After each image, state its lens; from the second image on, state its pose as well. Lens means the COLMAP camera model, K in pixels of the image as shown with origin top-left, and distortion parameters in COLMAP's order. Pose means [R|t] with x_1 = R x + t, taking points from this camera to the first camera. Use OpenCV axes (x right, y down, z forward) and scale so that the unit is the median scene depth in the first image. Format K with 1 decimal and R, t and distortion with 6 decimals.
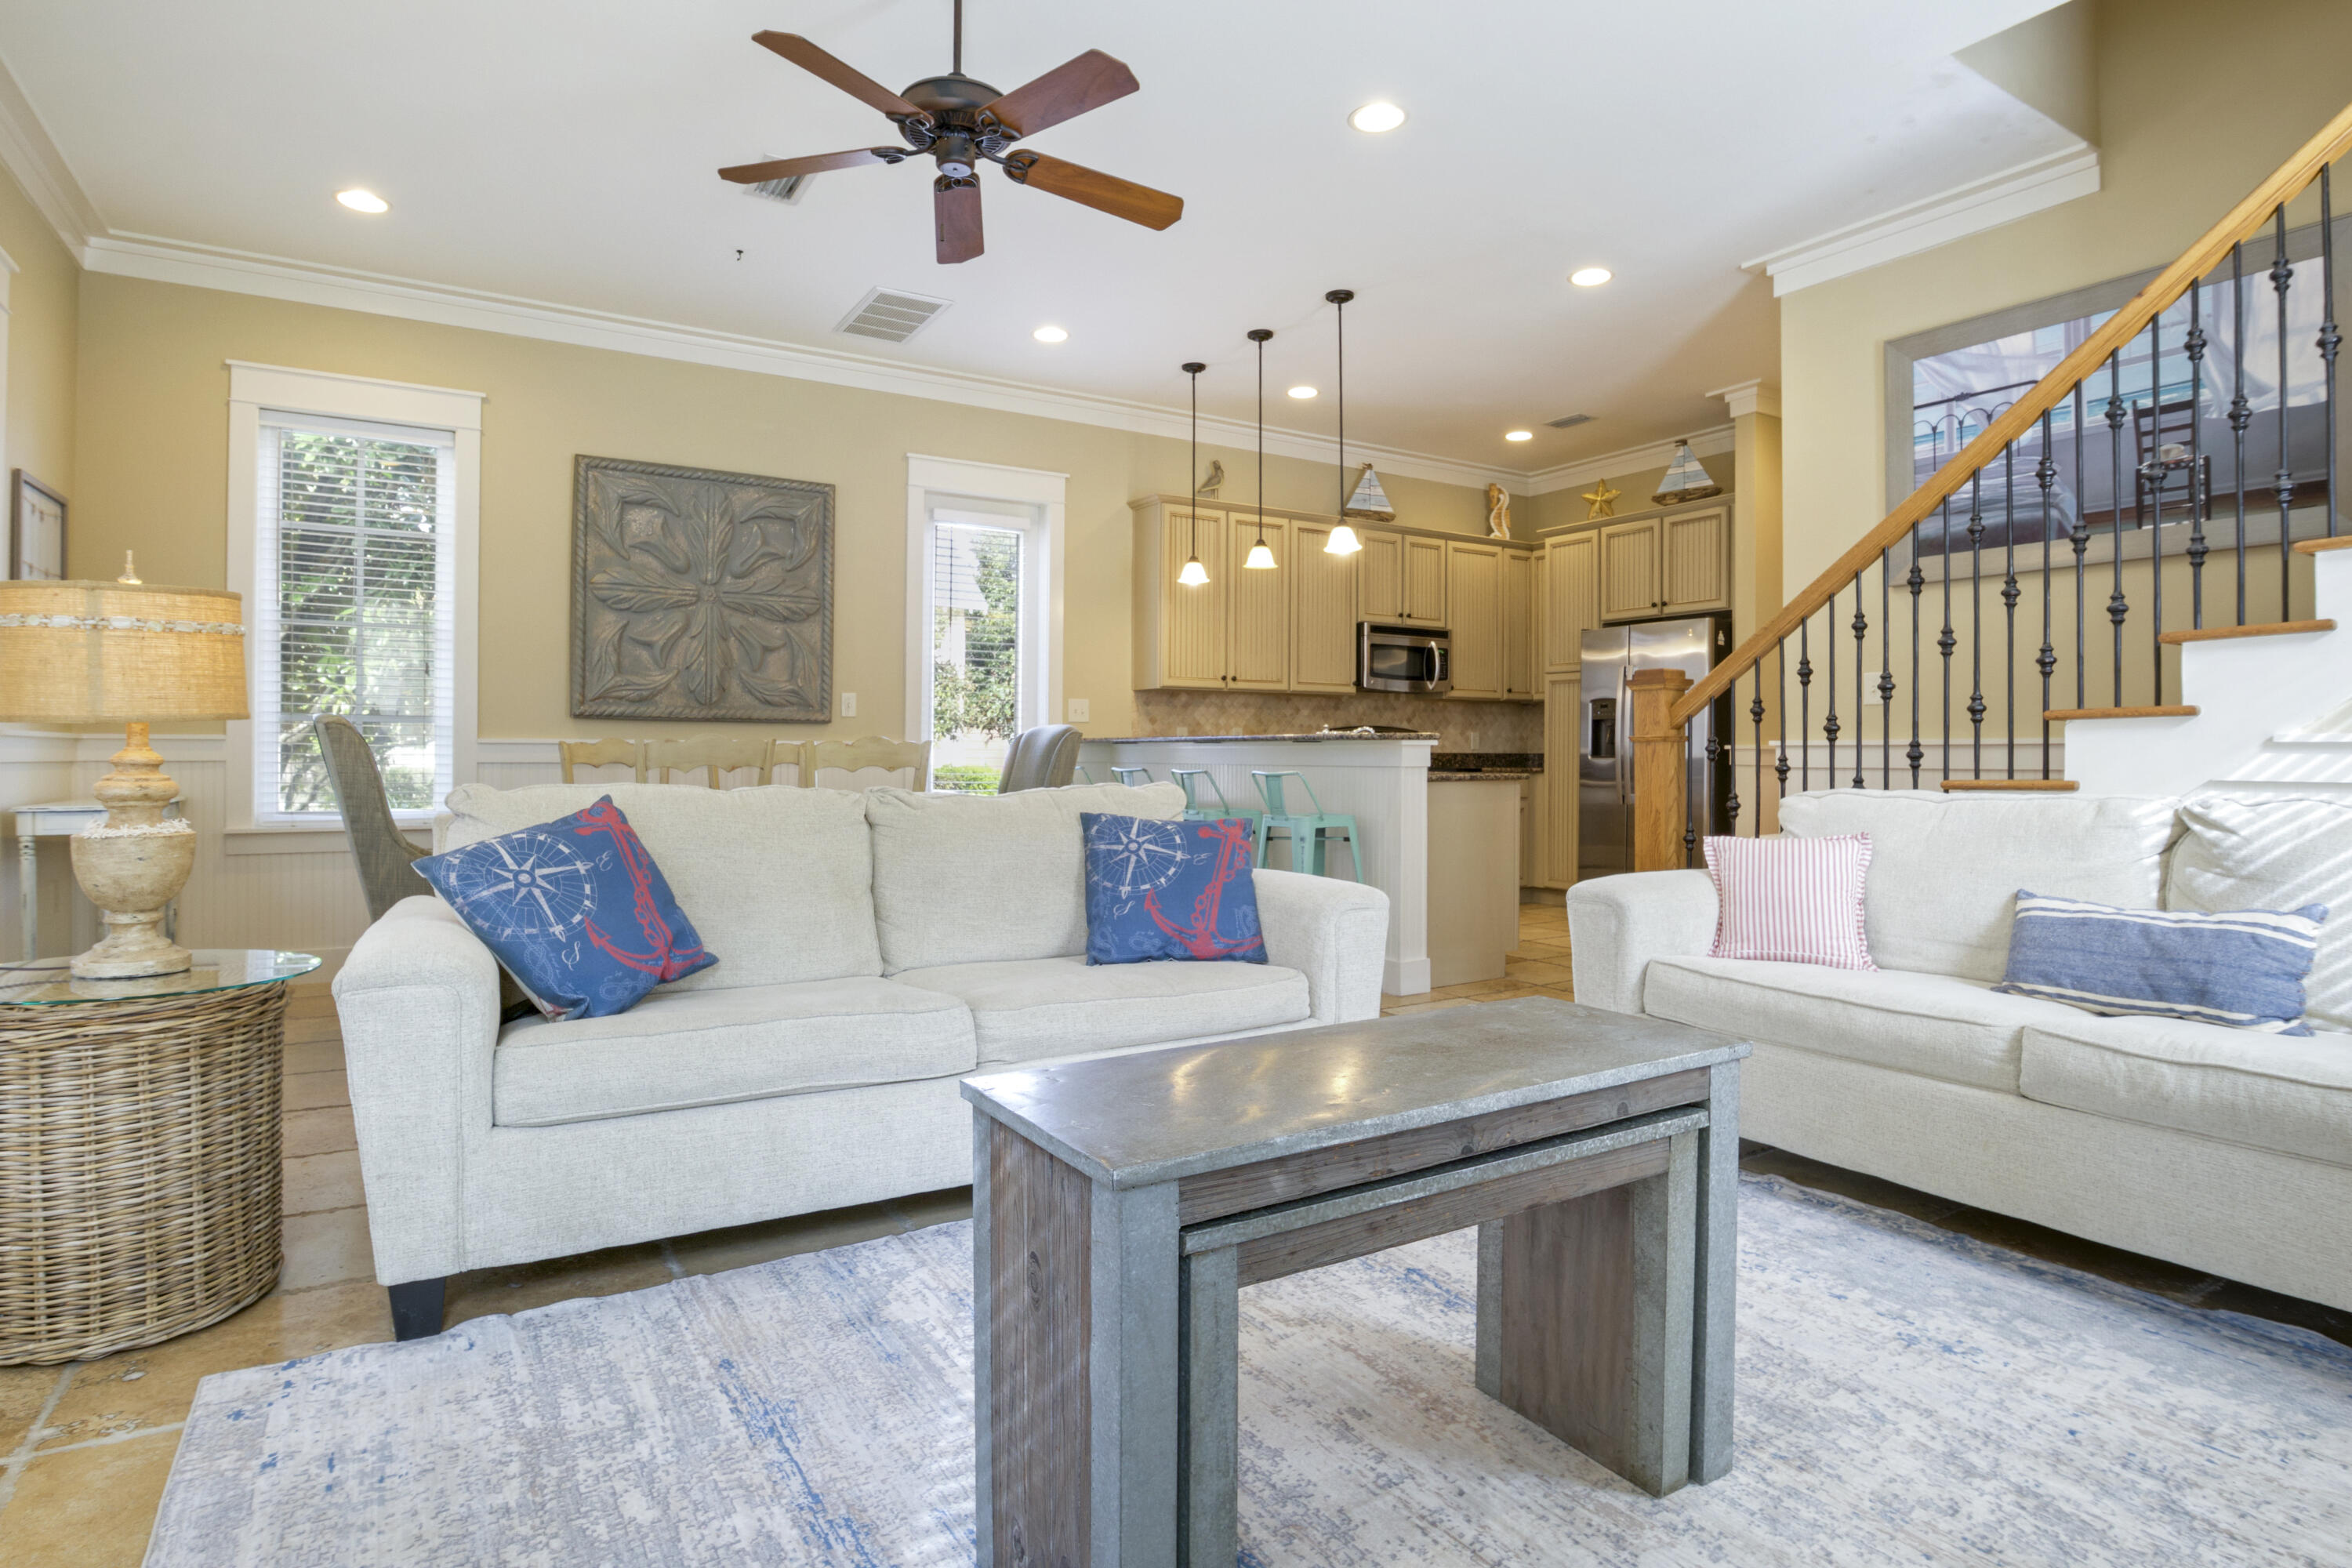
lens RADIAL K [[1226.3, 0, 1185.6], [0, 1226.3, 747.9], [0, 0, 1]] dist [-0.023004, -0.000078]
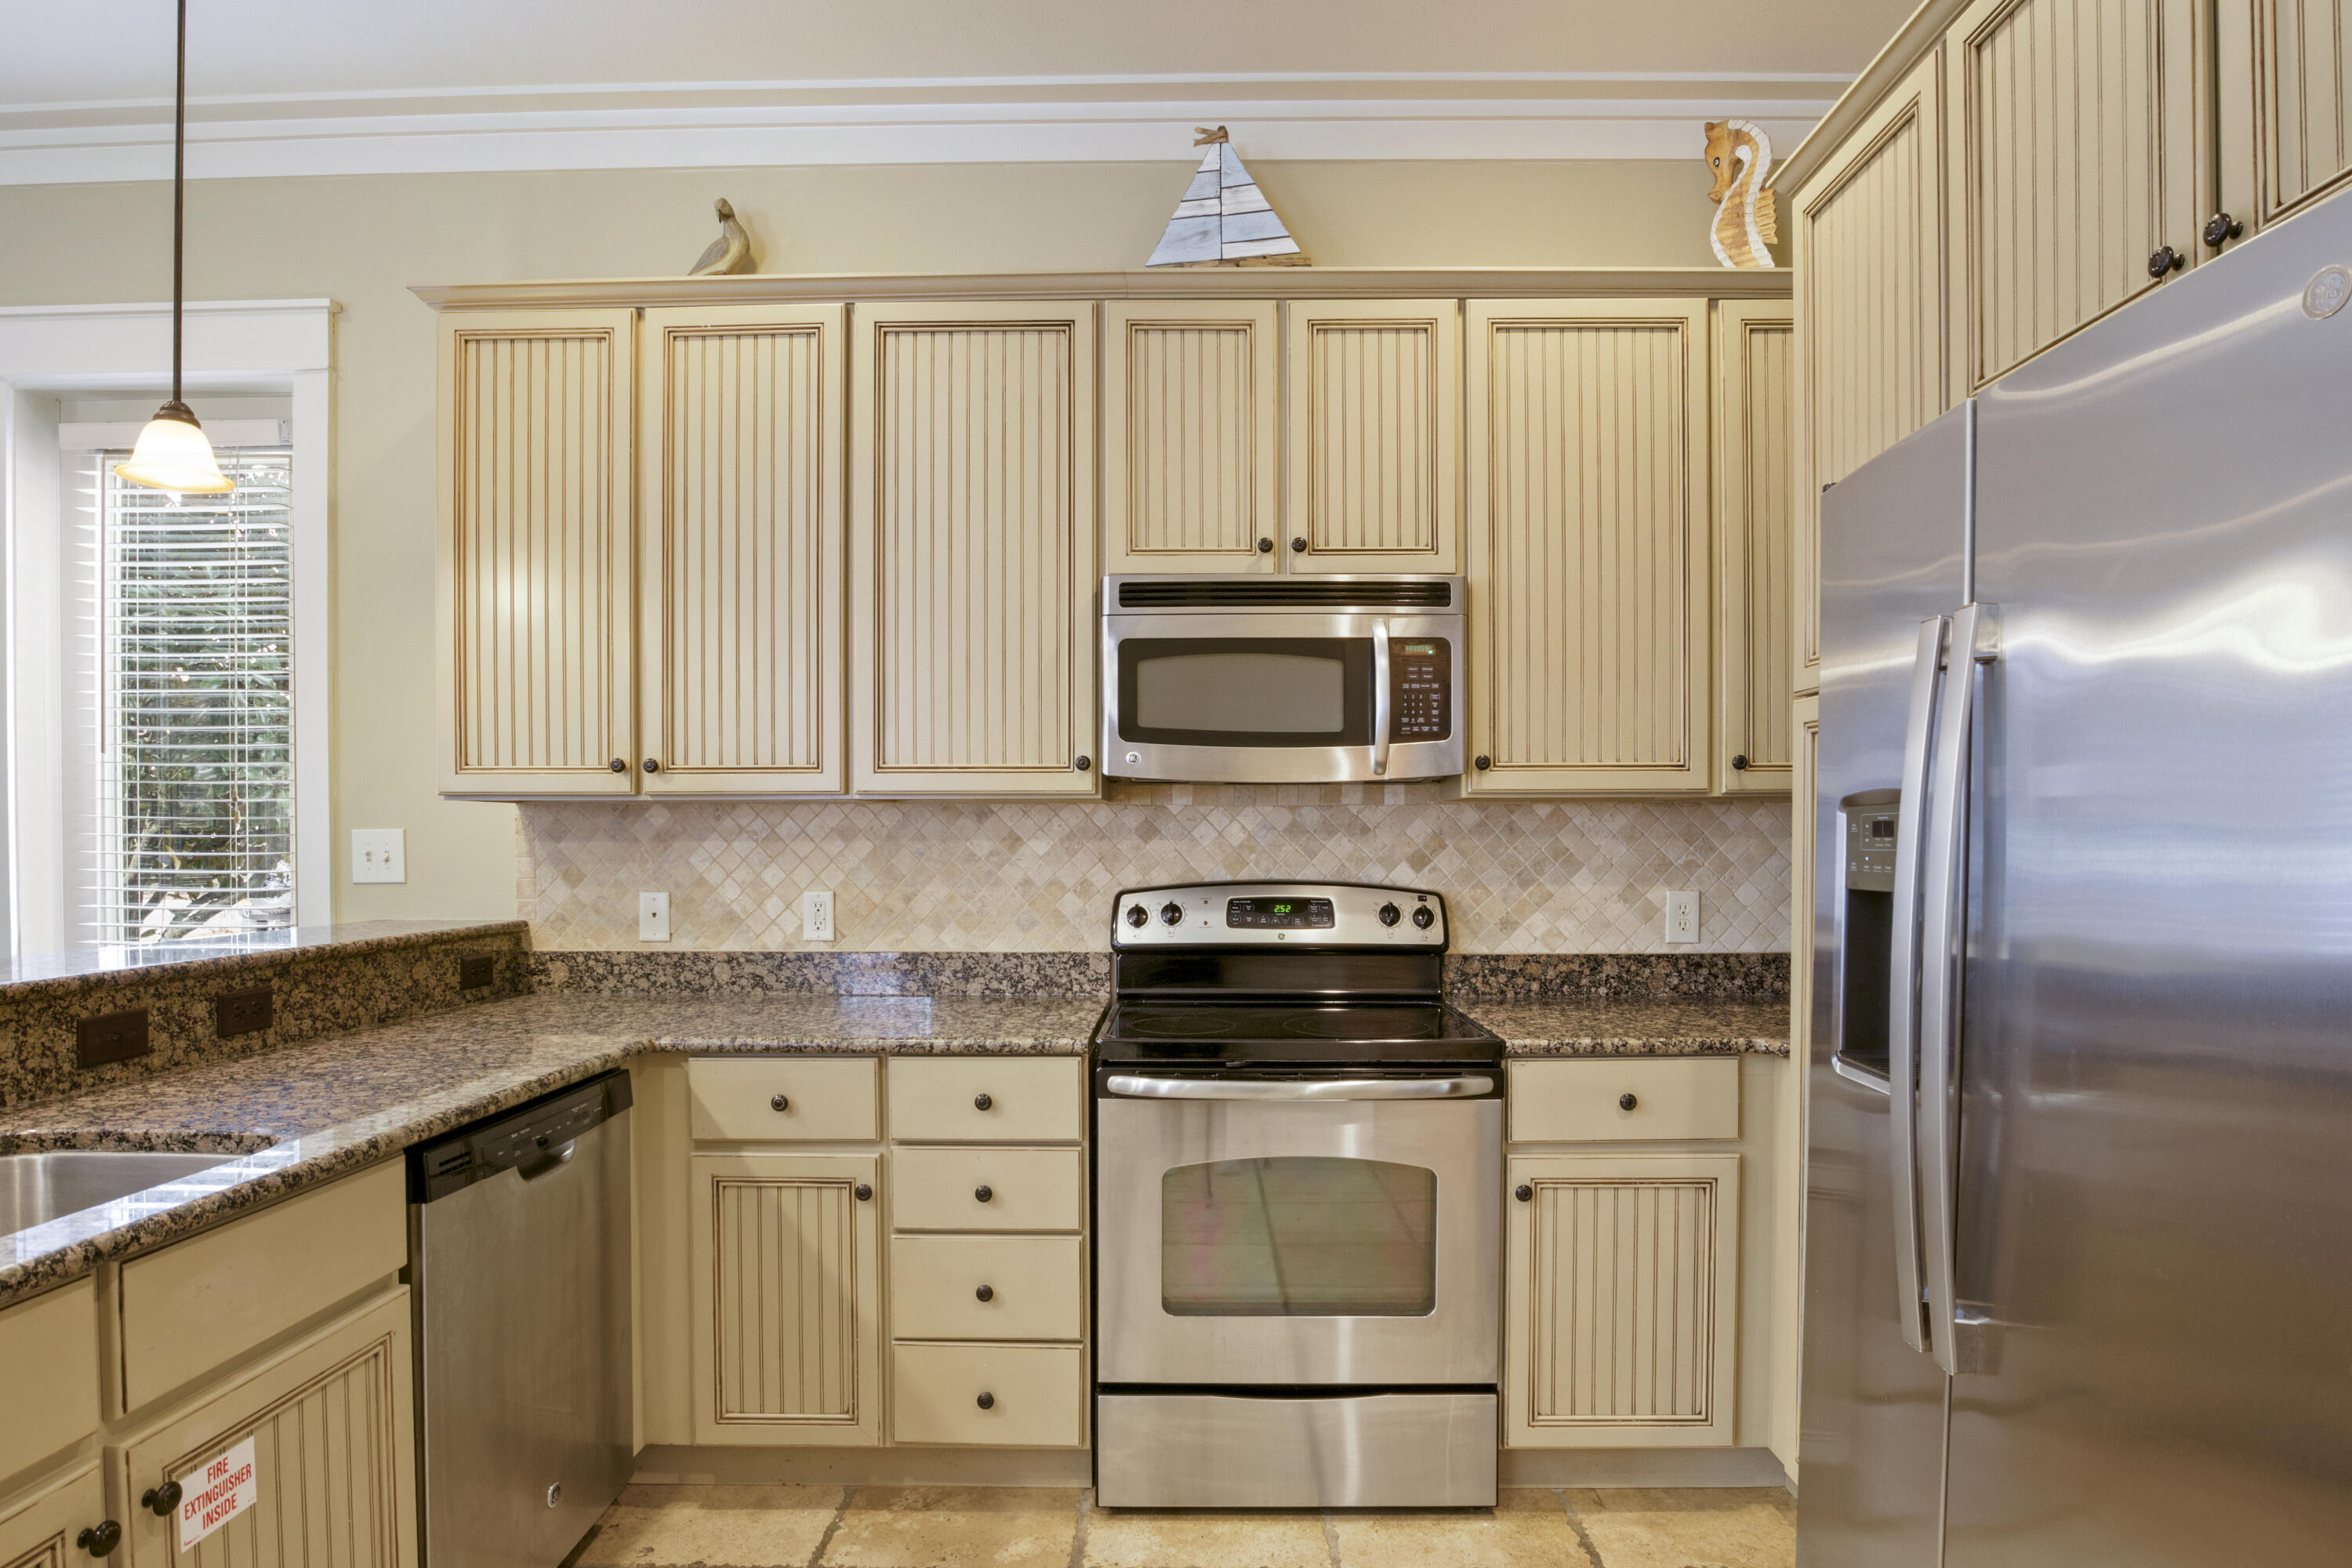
lens RADIAL K [[1219.7, 0, 1176.7], [0, 1219.7, 838.3], [0, 0, 1]] dist [-0.019560, 0.000143]
pose [[0.843021, -0.004676, -0.537860, 0.427087], [0.007880, 0.999962, 0.003657, -0.042058], [0.537822, -0.007322, 0.843026, 0.927058]]
